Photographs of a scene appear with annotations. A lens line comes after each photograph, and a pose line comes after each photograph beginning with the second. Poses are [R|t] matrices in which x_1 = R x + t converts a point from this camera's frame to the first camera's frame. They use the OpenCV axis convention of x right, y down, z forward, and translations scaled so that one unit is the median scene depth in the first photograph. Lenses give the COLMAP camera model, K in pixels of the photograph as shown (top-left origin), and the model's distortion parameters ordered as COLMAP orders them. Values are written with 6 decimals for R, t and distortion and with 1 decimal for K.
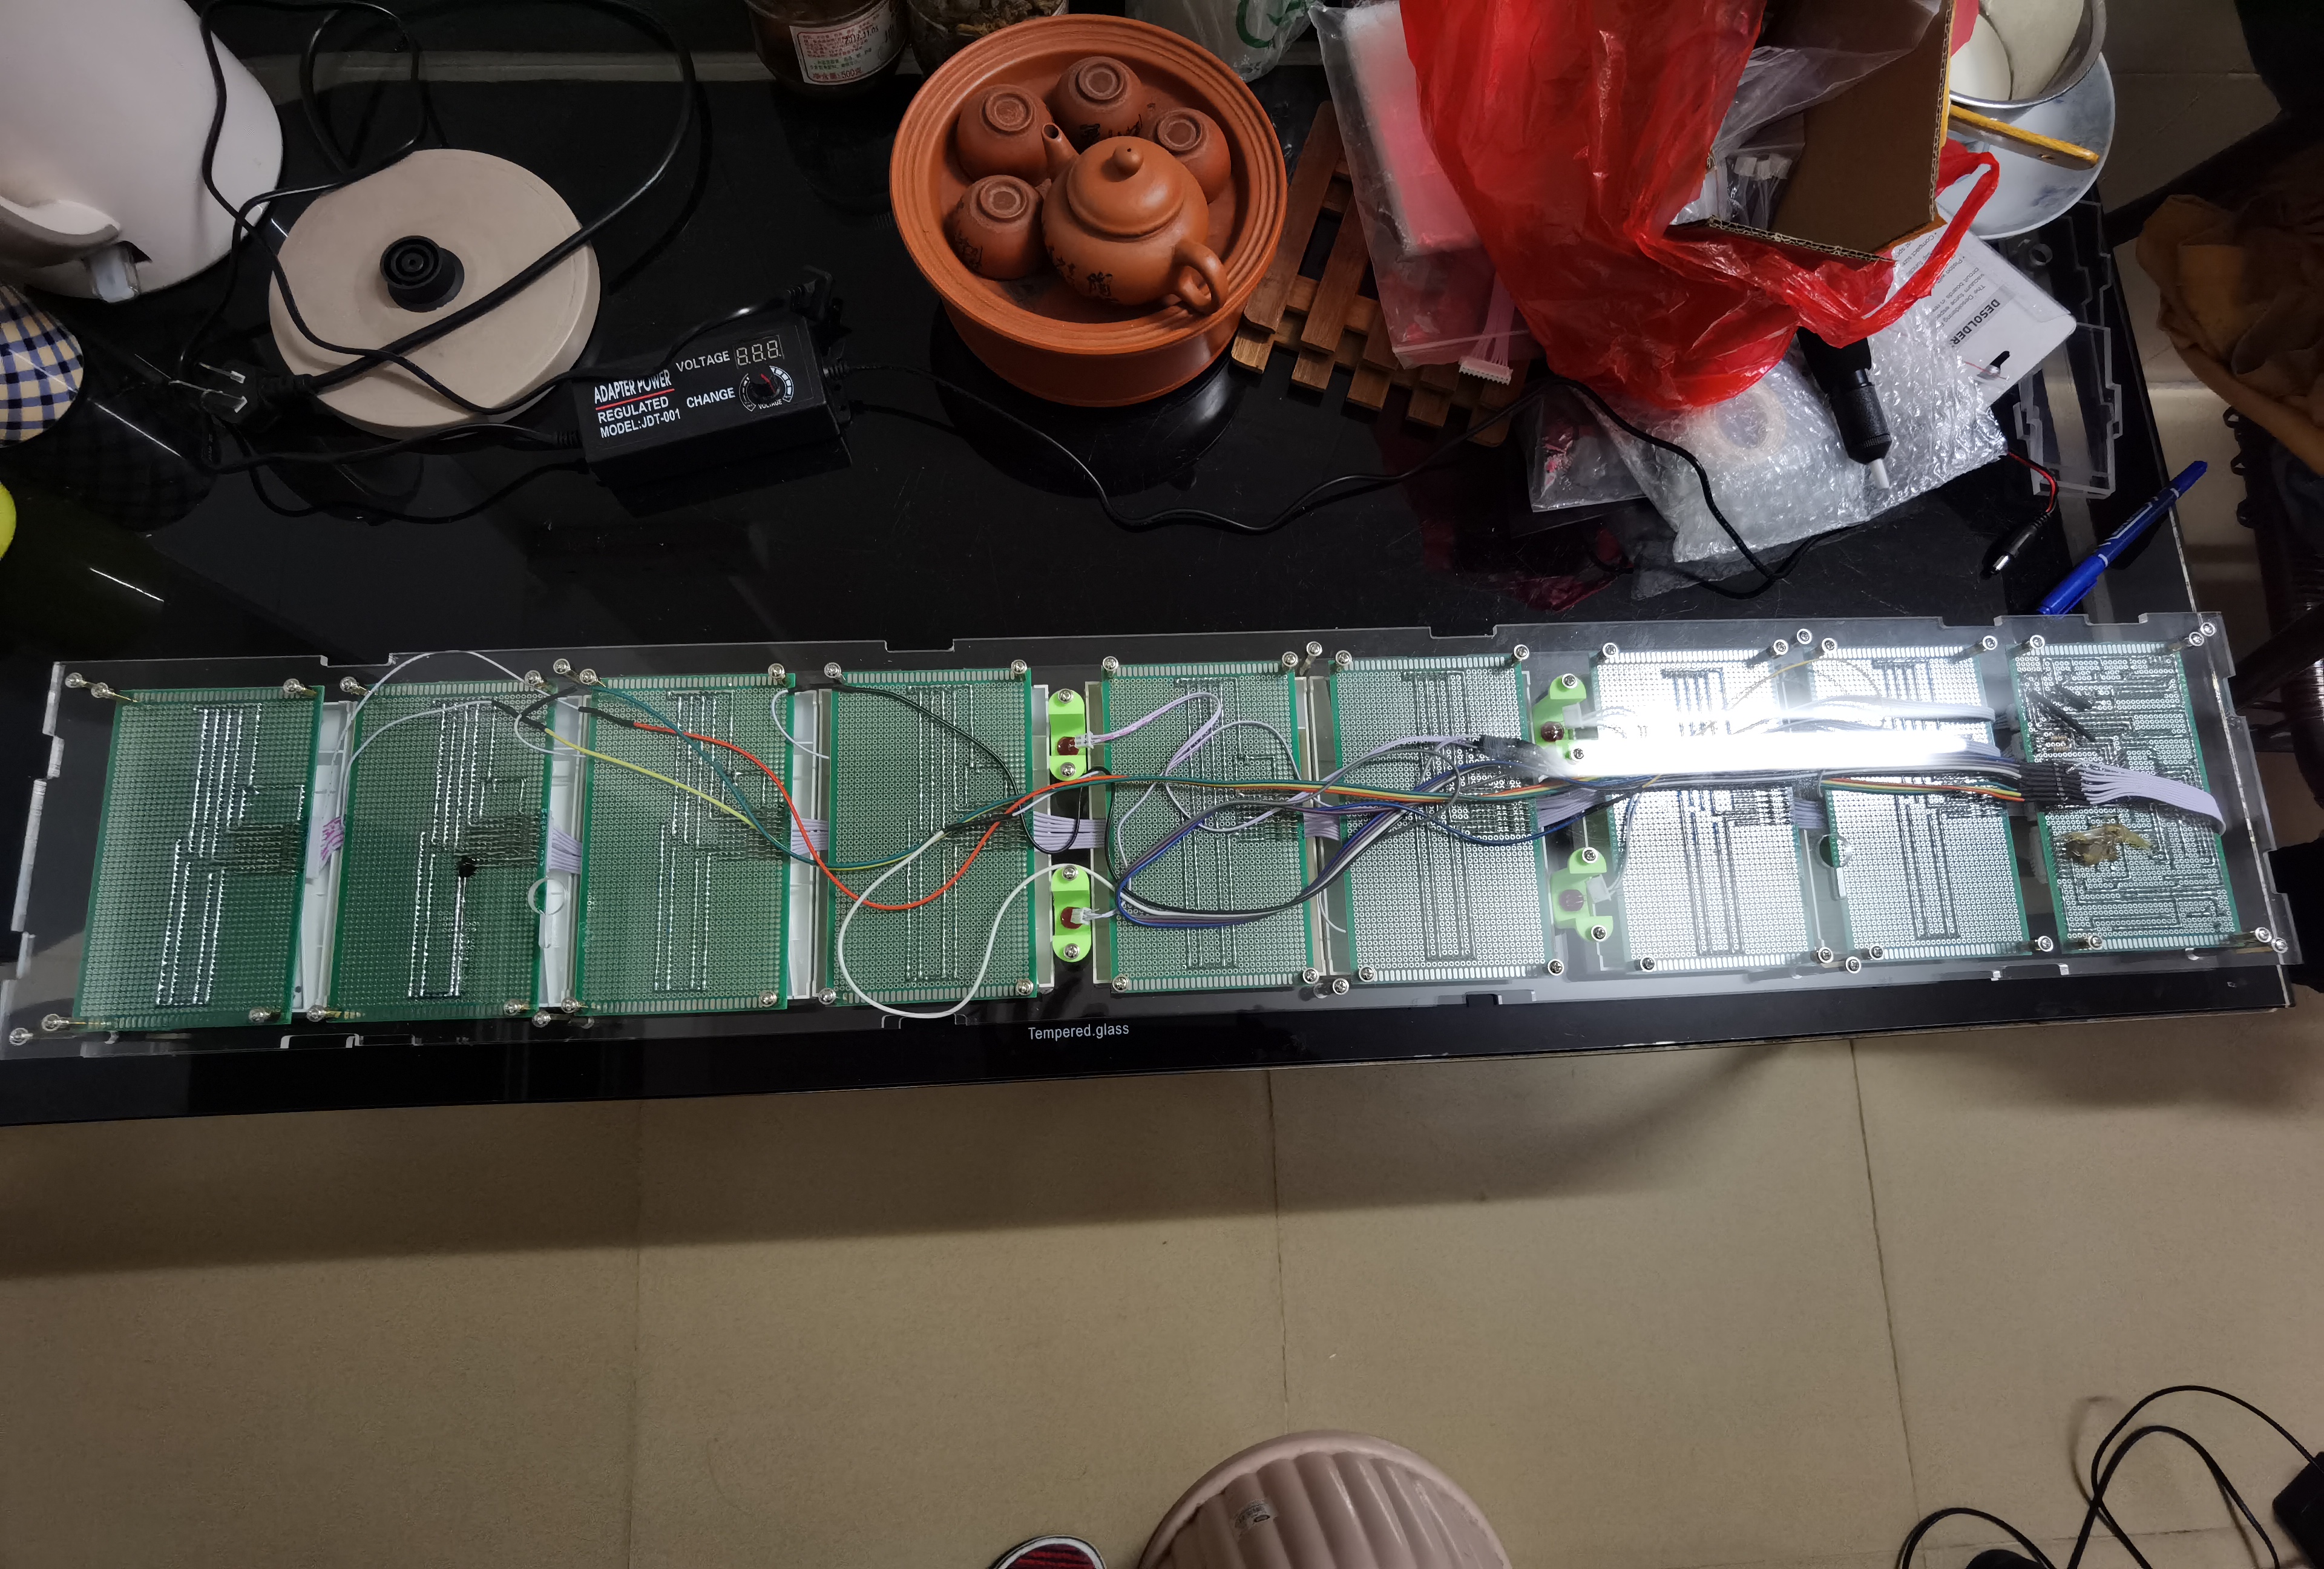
lens RADIAL K [[1213.0, 0, 1162.0], [0, 1213.0, 784.5], [0, 0, 1]] dist [-0.064216, 0.032959]
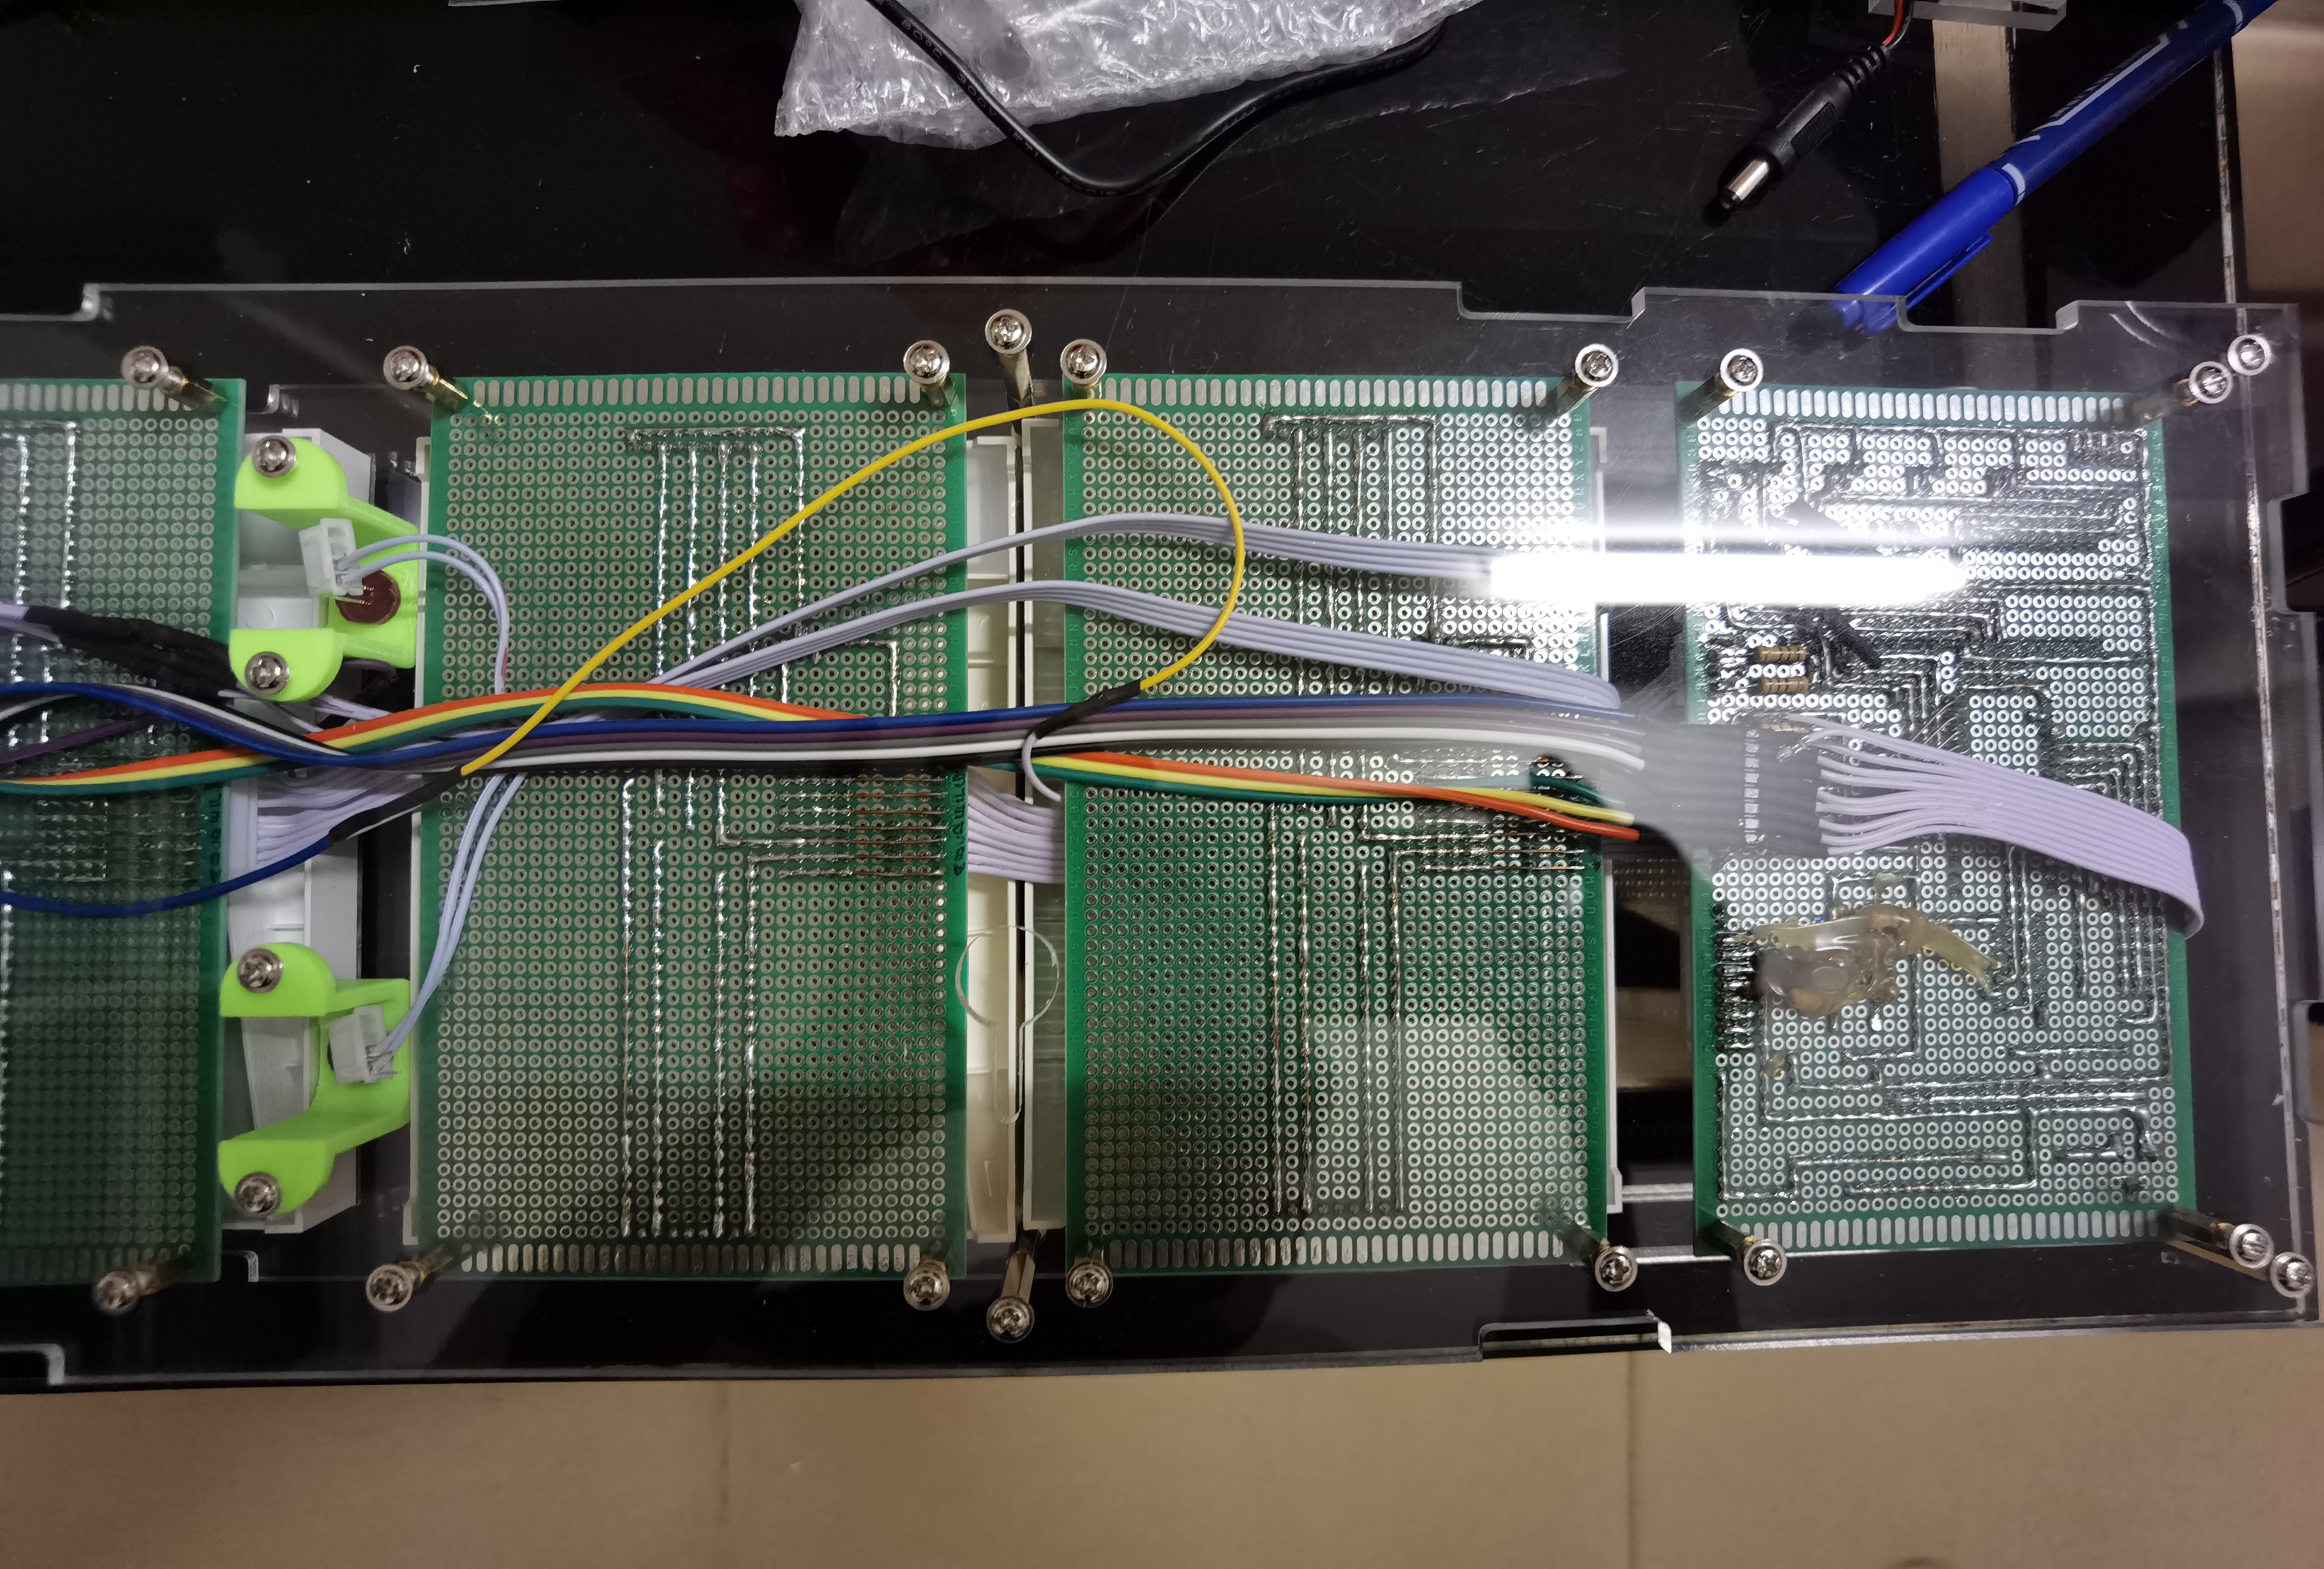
lens RADIAL K [[1154.2, 0, 1159.5], [0, 1154.2, 706.2], [0, 0, 1]] dist [-0.069201, 0.025645]
pose [[0.999149, 0.034596, -0.022437, 0.579142], [-0.030780, 0.987829, 0.152466, -0.070308], [0.027439, -0.151645, 0.988054, 0.654518]]
